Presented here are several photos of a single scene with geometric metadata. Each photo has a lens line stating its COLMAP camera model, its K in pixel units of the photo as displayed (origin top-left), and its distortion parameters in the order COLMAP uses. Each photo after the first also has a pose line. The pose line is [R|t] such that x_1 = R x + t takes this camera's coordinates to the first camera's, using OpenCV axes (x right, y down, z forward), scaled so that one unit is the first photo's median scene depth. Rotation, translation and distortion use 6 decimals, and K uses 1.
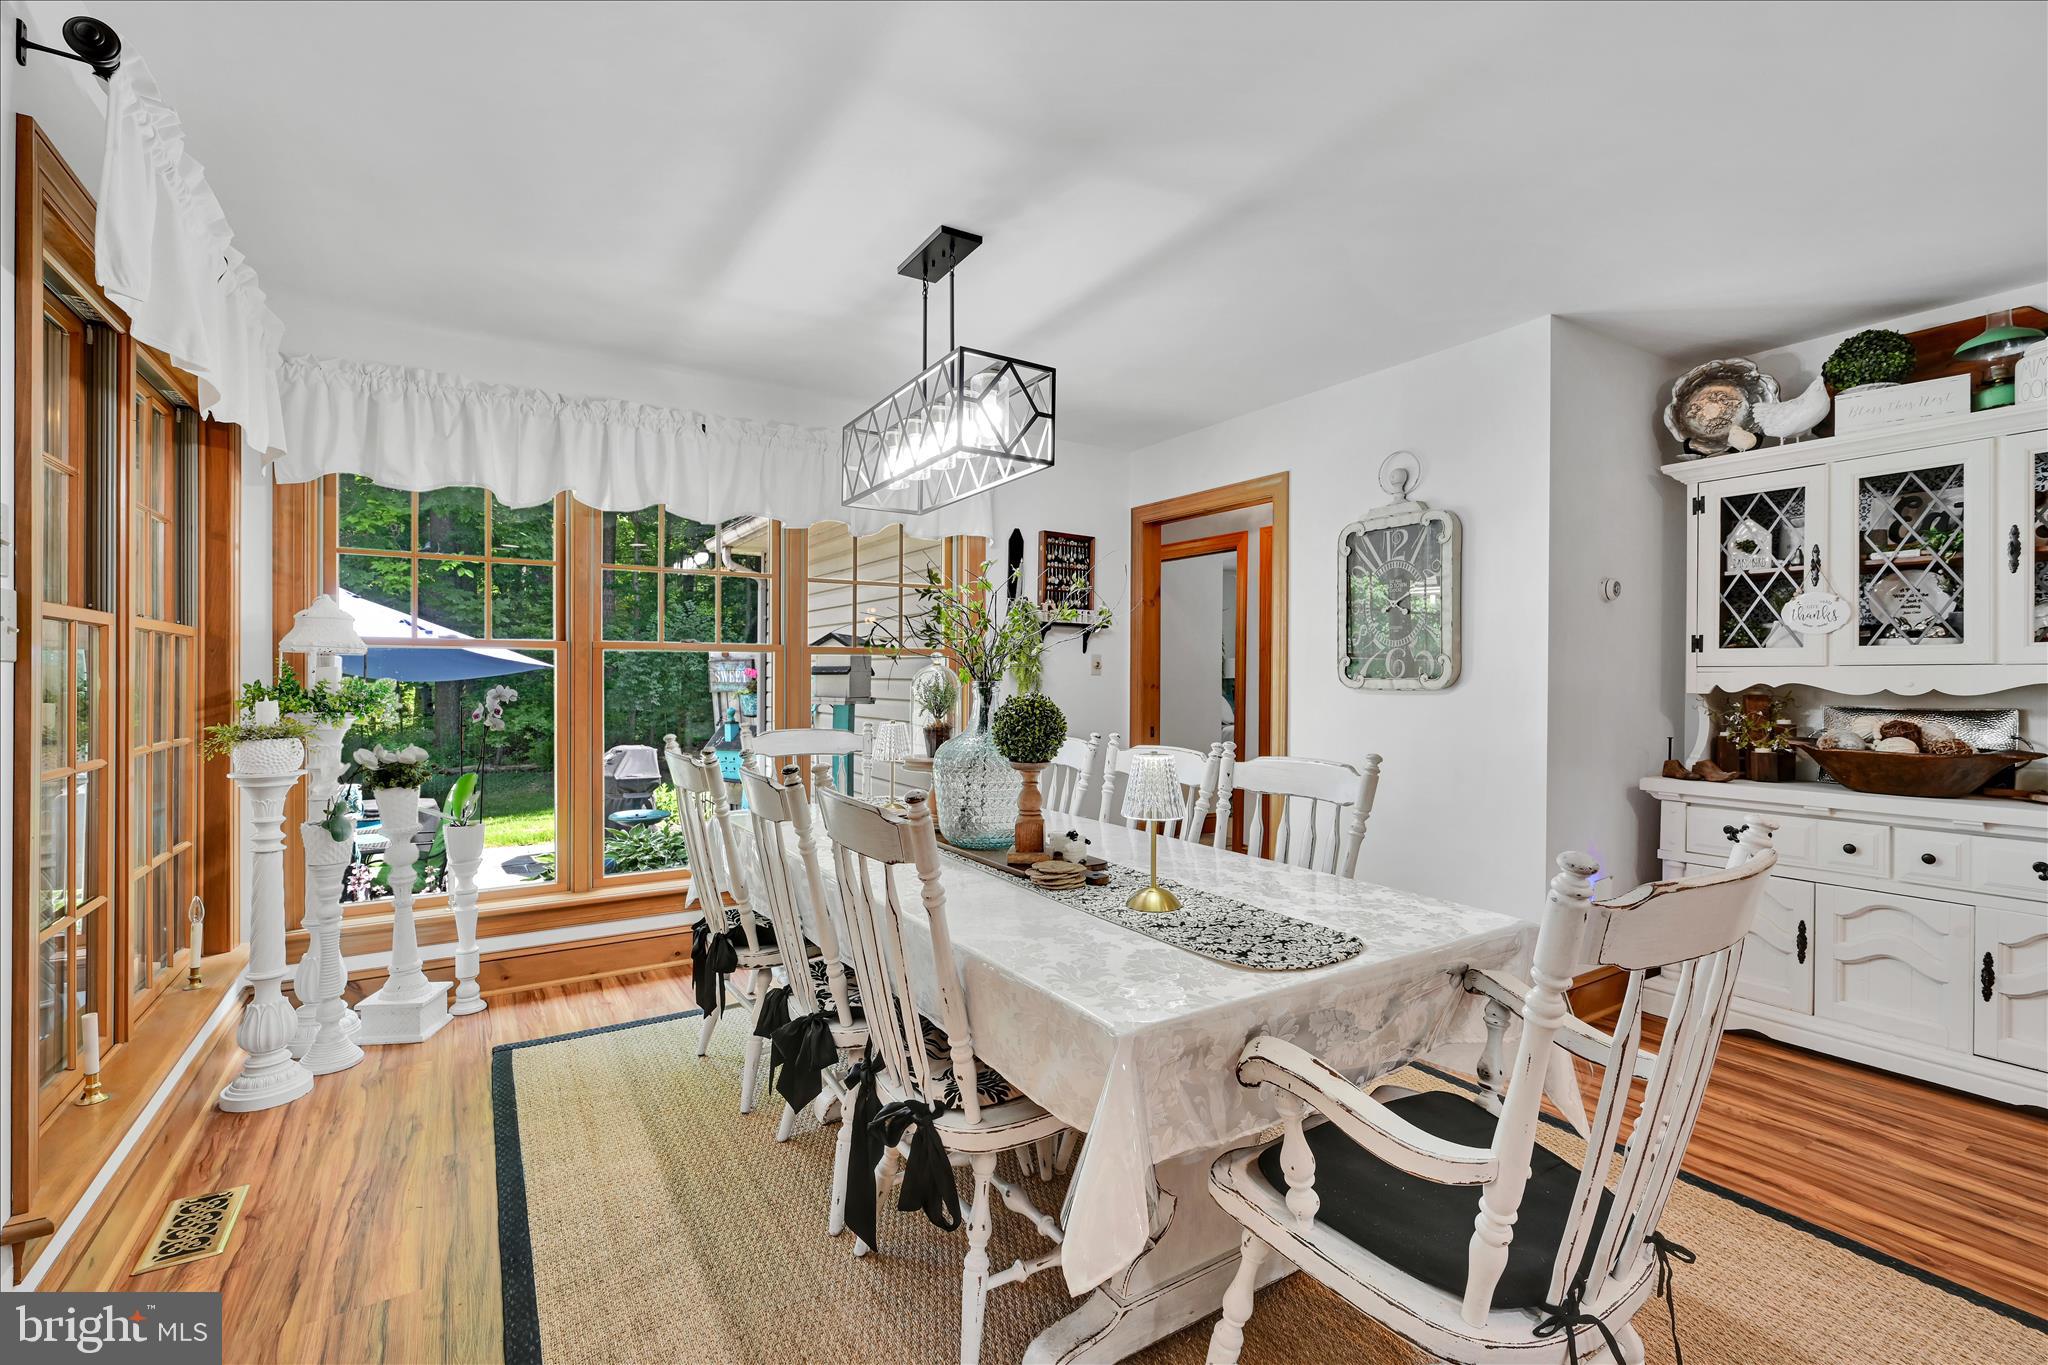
lens RADIAL K [[932.5, 0, 1084.6], [0, 932.5, 678.7], [0, 0, 1]] dist [0.000651, -0.005212]
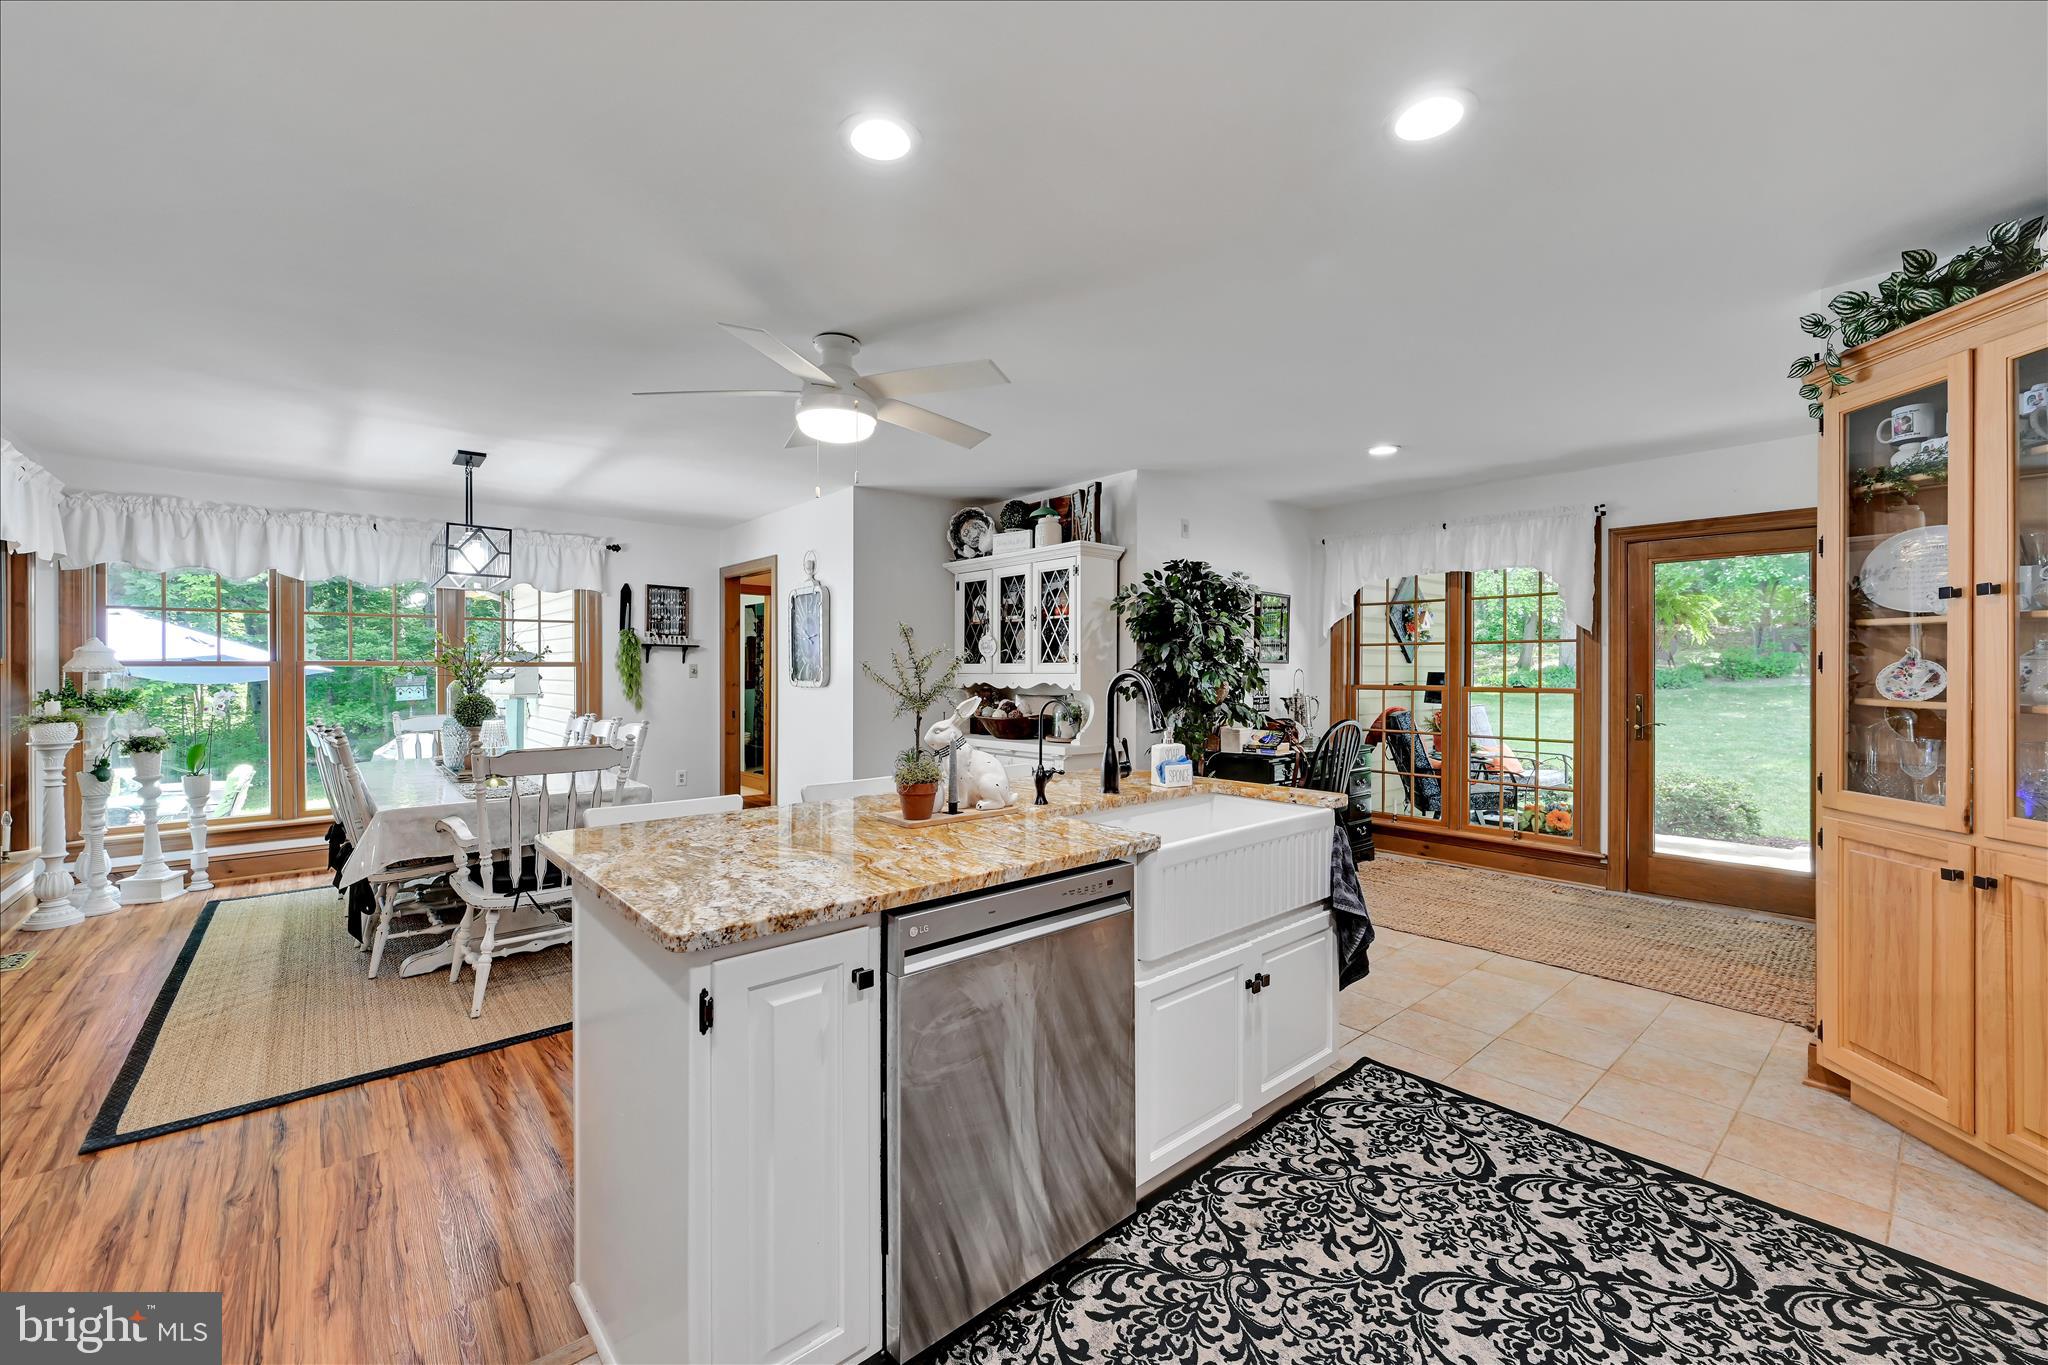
lens RADIAL K [[819.5, 0, 1027.5], [0, 819.5, 670.9], [0, 0, 1]] dist [-0.000367, 0.000109]
pose [[0.990374, -0.005741, 0.138301, 0.616454], [0.006001, 0.999981, -0.001464, -0.017170], [-0.138290, 0.002279, 0.990389, -0.664785]]
